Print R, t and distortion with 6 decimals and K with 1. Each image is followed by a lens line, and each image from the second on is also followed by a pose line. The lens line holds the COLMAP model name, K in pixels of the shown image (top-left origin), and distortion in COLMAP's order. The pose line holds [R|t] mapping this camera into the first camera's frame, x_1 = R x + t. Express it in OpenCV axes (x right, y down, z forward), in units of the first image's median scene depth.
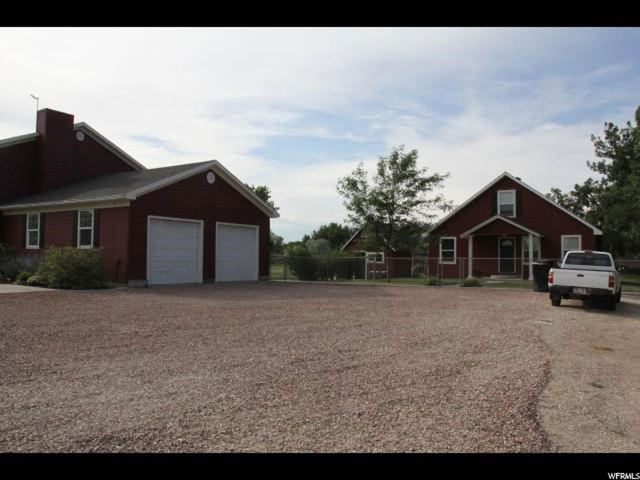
lens RADIAL K [[541.0, 0, 320.0], [0, 541.0, 240.0], [0, 0, 1]] dist [-0.181885, 0.174011]
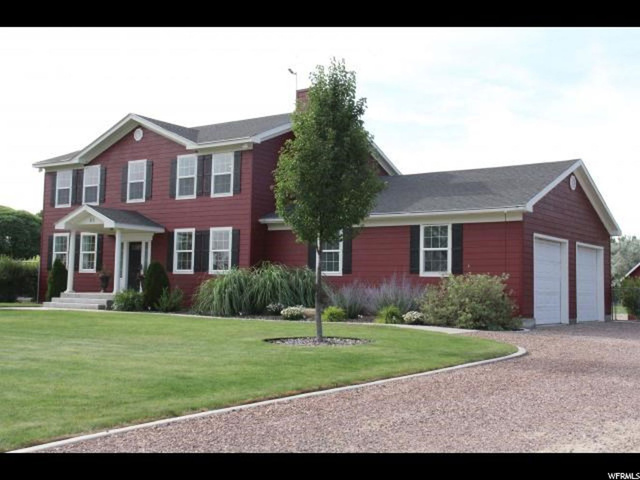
lens RADIAL K [[759.5, 0, 320.0], [0, 759.5, 240.0], [0, 0, 1]] dist [0.077747, 0.013971]
pose [[0.997100, 0.006133, -0.075857, -0.512076], [-0.008557, 0.999461, -0.031683, 0.000697], [0.075622, 0.032241, 0.996615, -0.100472]]
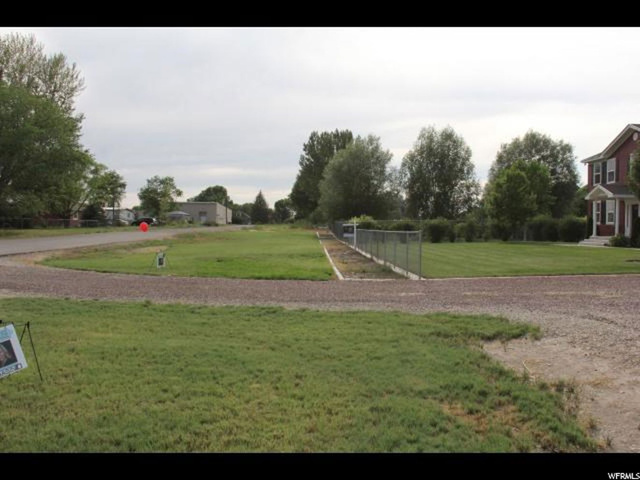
lens RADIAL K [[541.0, 0, 320.0], [0, 541.0, 240.0], [0, 0, 1]] dist [-0.181885, 0.174011]
pose [[0.519398, 0.014146, -0.854416, -0.149864], [0.026035, 0.999137, 0.032369, -0.006627], [0.854136, -0.039058, 0.518581, -0.300646]]
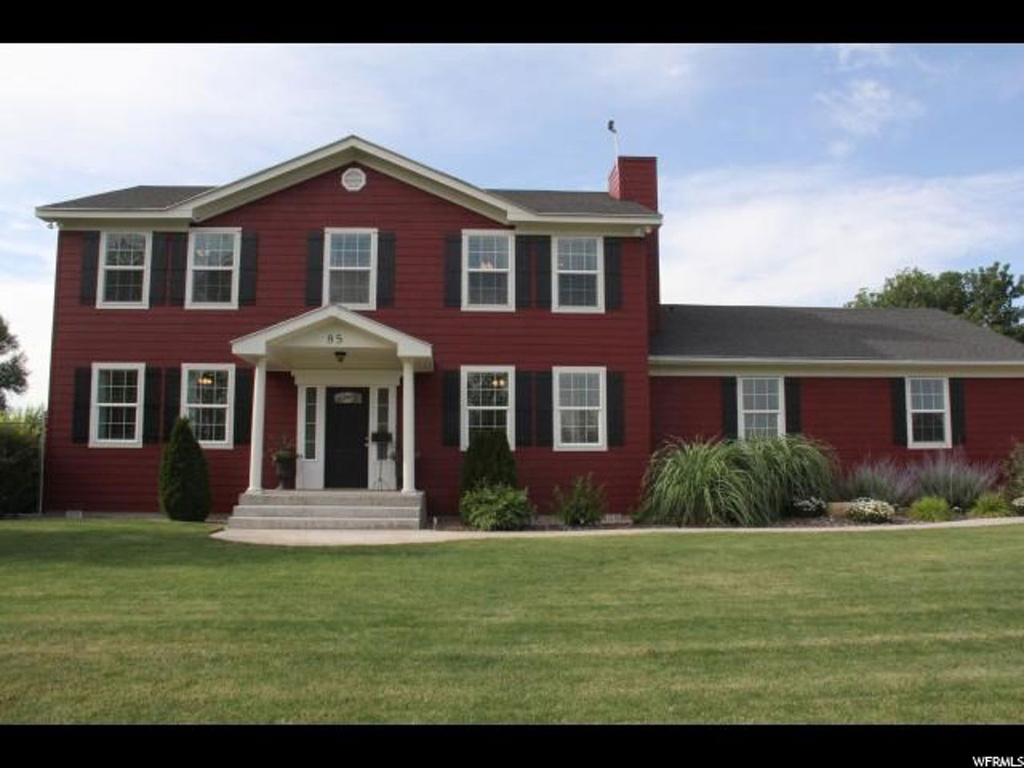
lens RADIAL K [[865.6, 0, 512.0], [0, 865.6, 384.0], [0, 0, 1]] dist [-0.181885, 0.174011]
pose [[0.809798, 0.040271, 0.585325, -1.279849], [-0.008720, 0.998357, -0.056625, 0.002944], [-0.586644, 0.040750, 0.808819, 0.522717]]
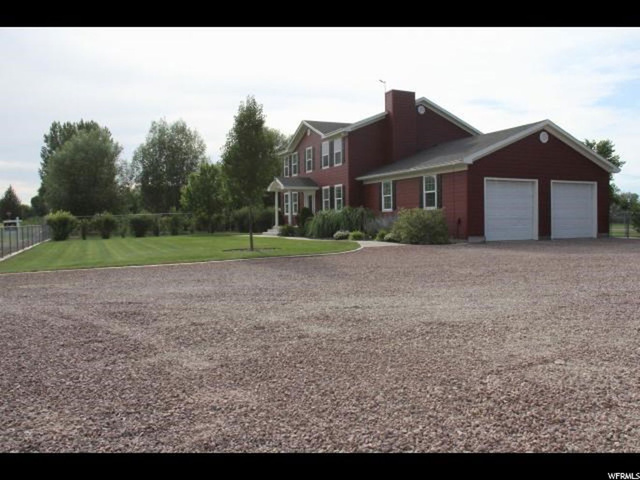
lens RADIAL K [[541.0, 0, 320.0], [0, 541.0, 240.0], [0, 0, 1]] dist [-0.181885, 0.174011]
pose [[0.810670, 0.000313, -0.585503, 0.038871], [0.040439, 0.997582, 0.056524, 0.006259], [0.584105, -0.069499, 0.808697, -0.081947]]
